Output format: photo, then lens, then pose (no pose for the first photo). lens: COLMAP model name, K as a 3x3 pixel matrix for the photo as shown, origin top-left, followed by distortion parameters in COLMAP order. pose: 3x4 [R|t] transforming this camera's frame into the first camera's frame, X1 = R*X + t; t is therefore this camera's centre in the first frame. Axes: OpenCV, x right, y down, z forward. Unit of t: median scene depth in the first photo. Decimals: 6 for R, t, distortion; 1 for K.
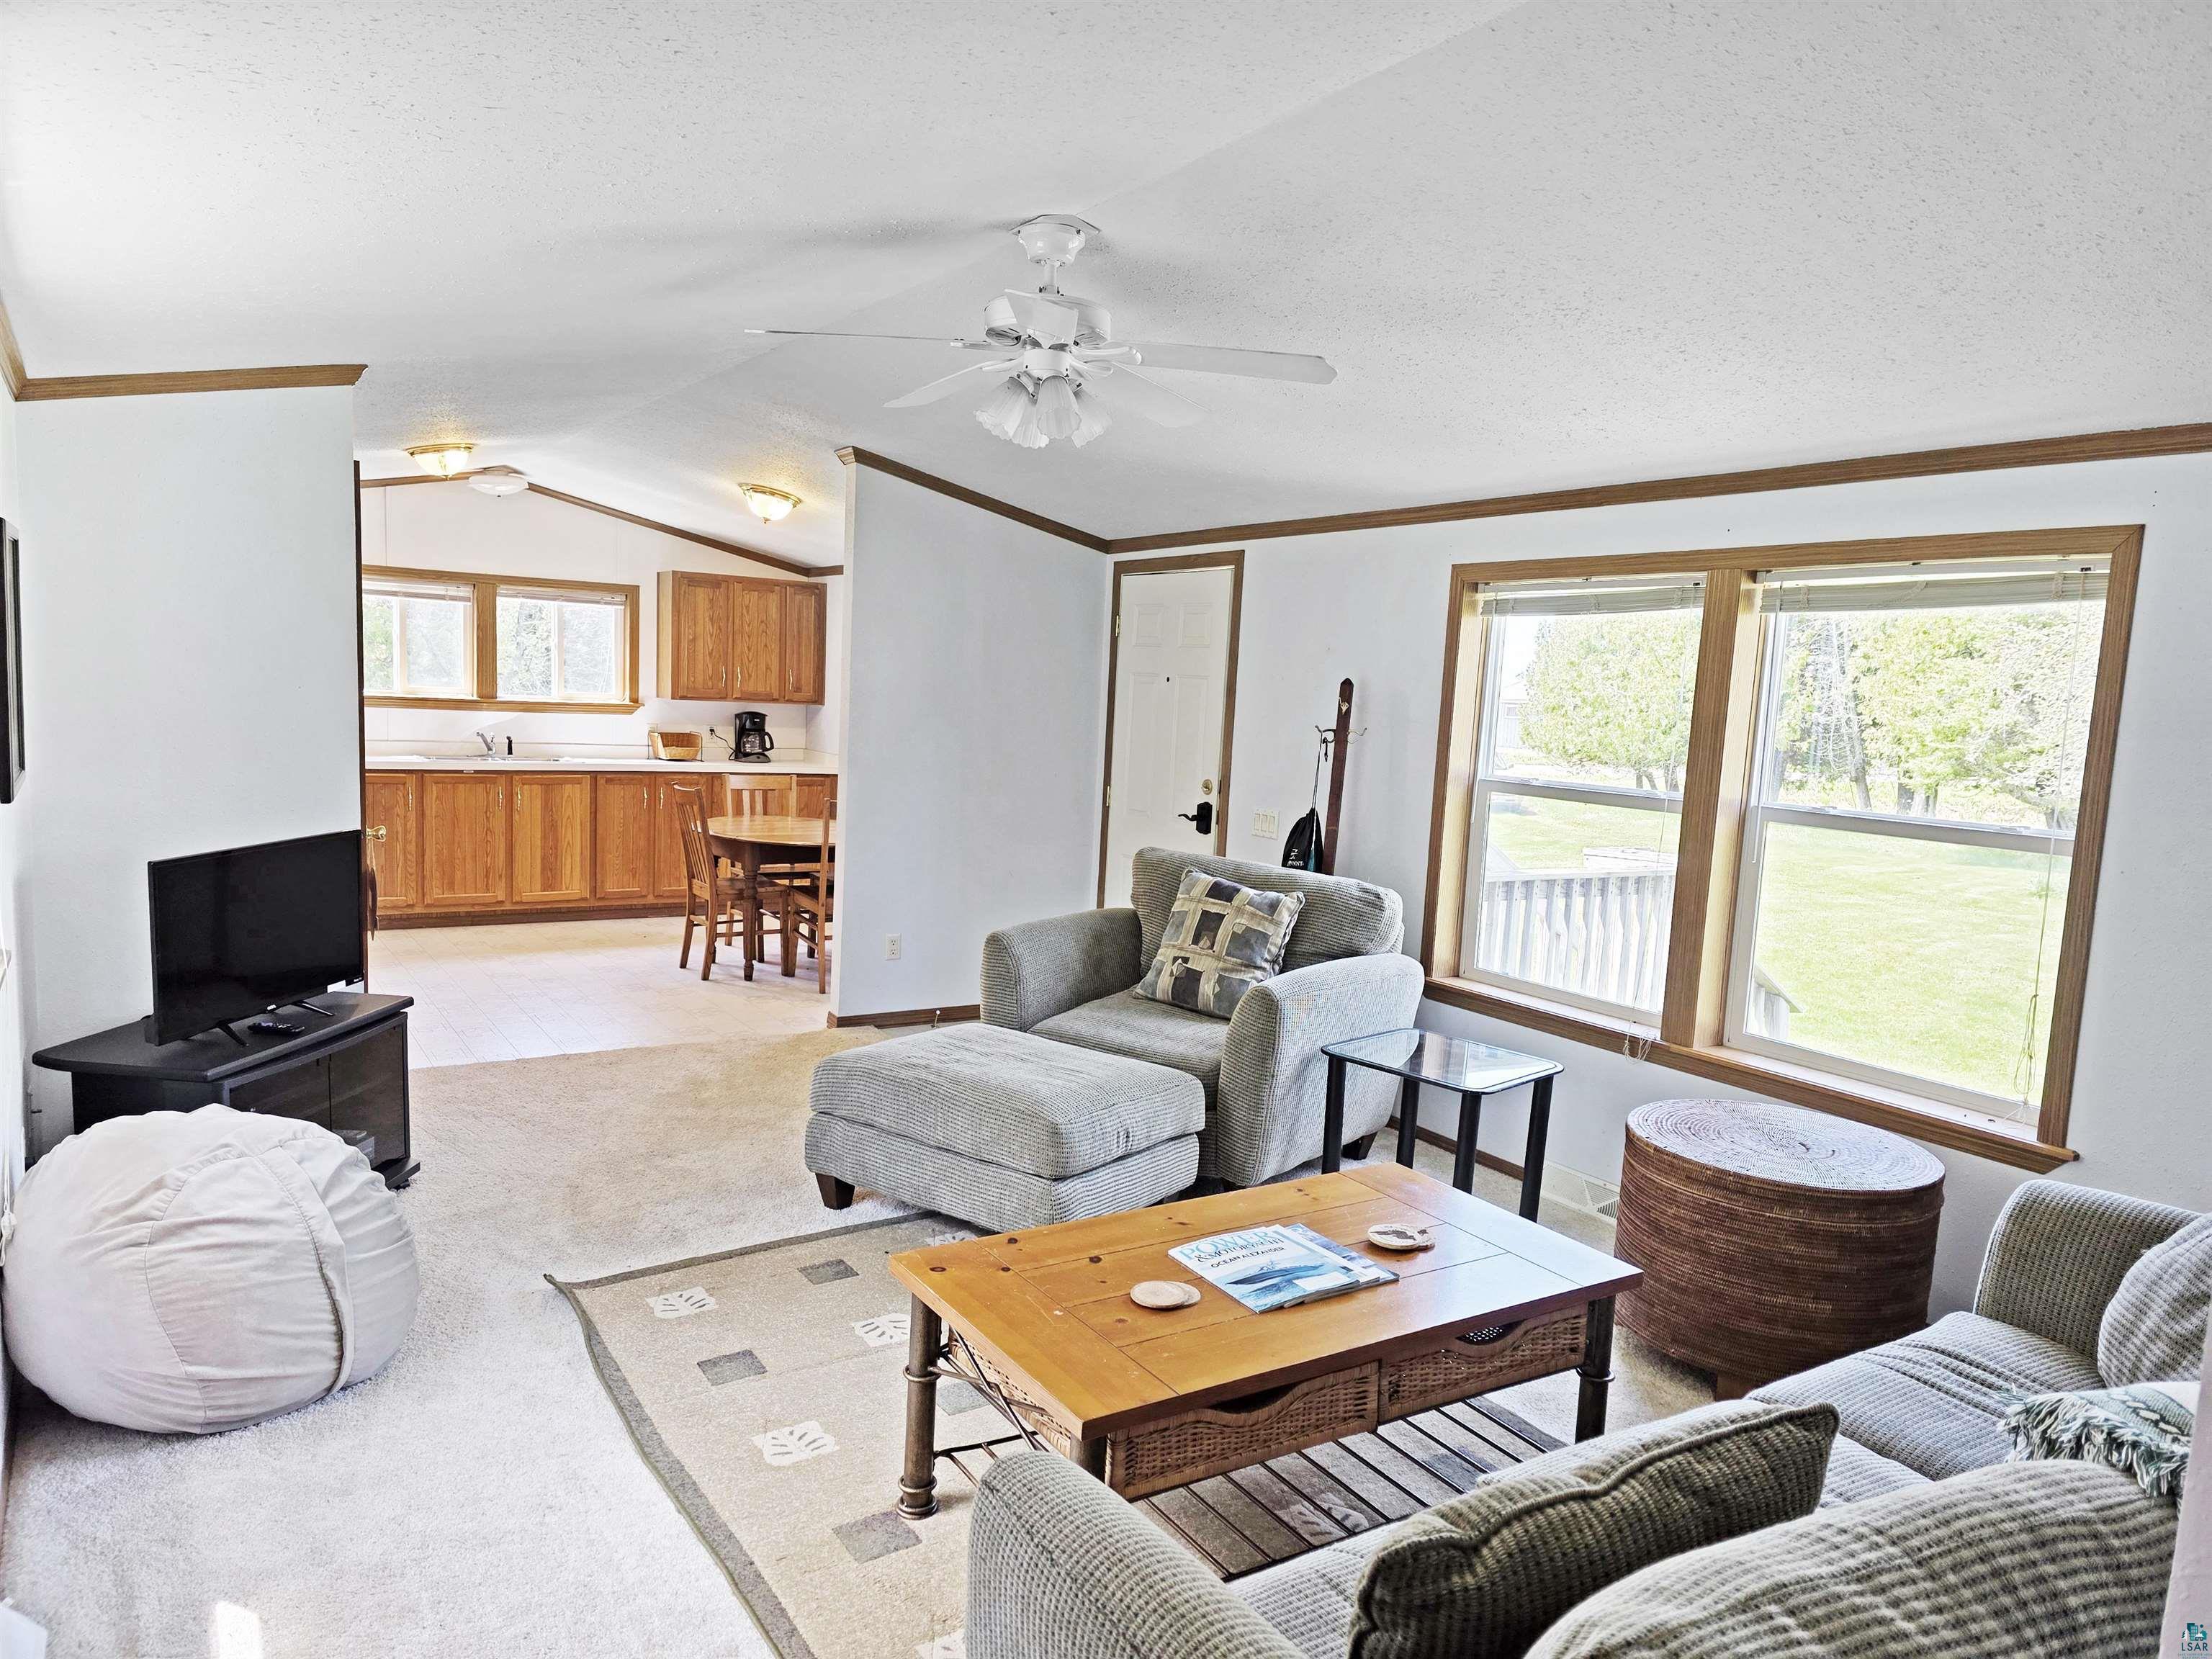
lens RADIAL K [[1454.5, 0, 1153.0], [0, 1454.5, 844.7], [0, 0, 1]] dist [0.006405, 0.001363]
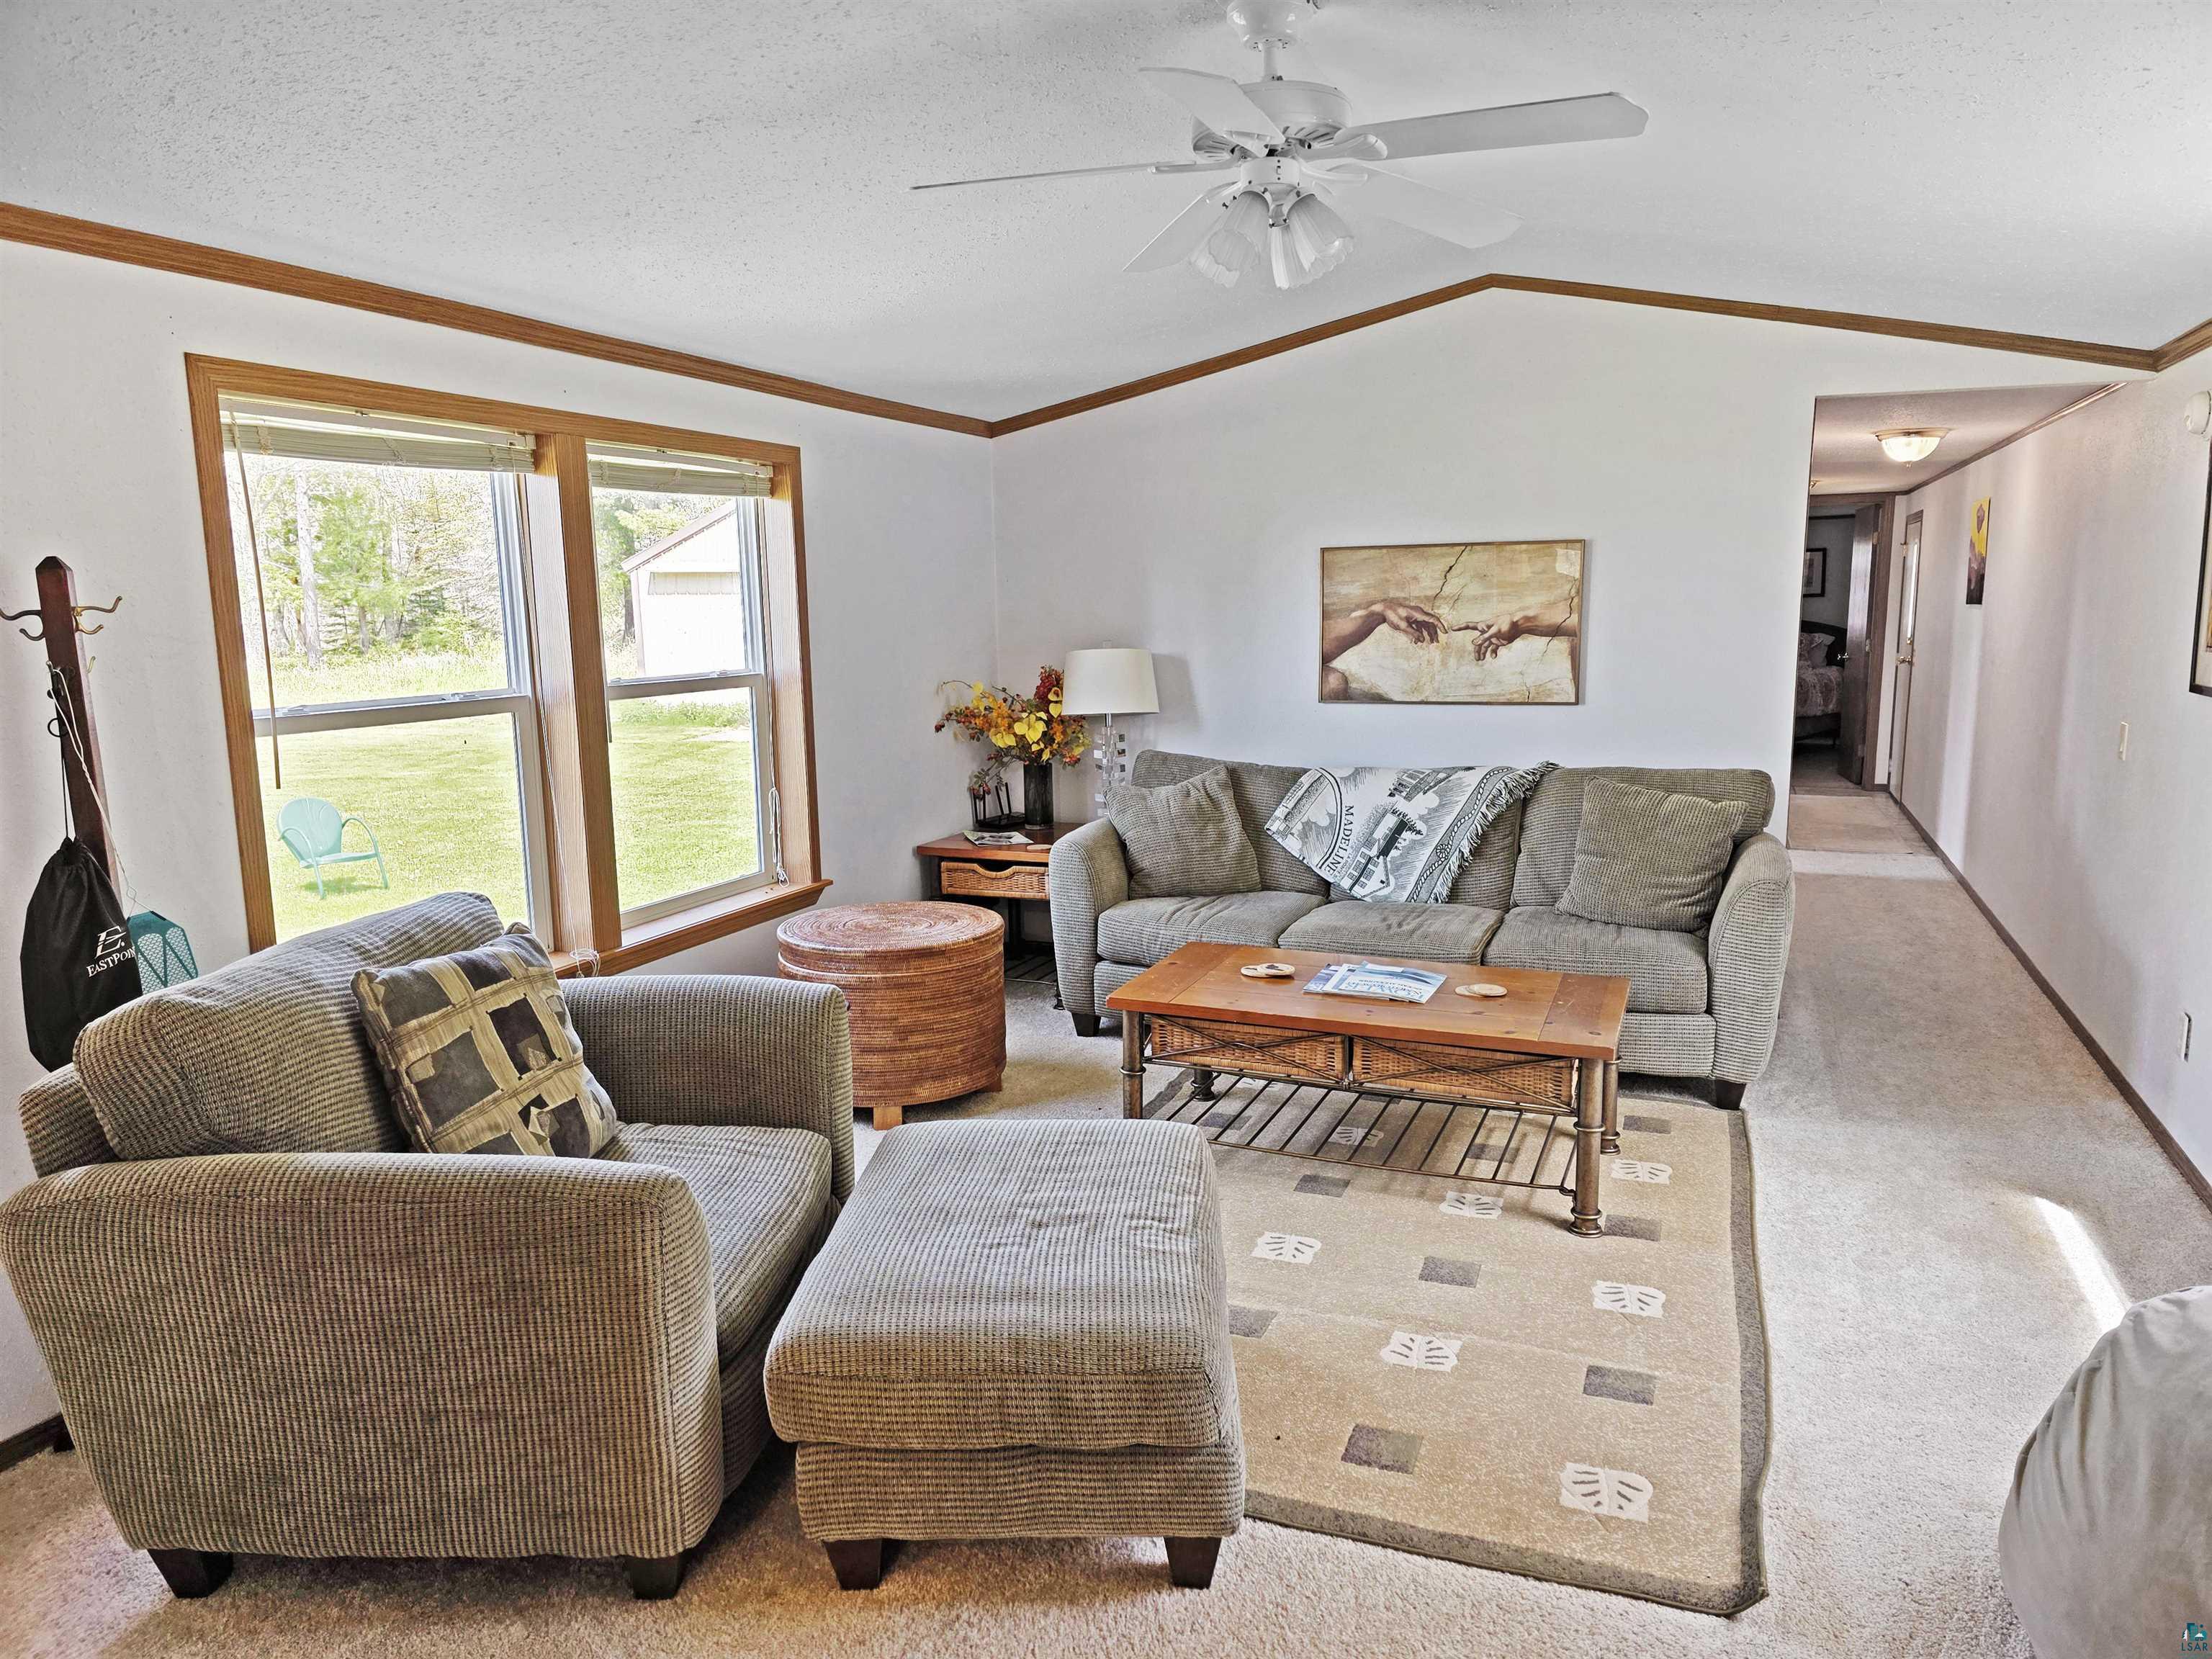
lens RADIAL K [[1476.3, 0, 1115.3], [0, 1476.3, 817.8], [0, 0, 1]] dist [0.045486, -0.002466]
pose [[-0.554204, -0.165973, 0.815666, -0.655156], [0.076214, 0.965685, 0.248283, -0.177070], [-0.828884, 0.199764, -0.522537, 1.361213]]
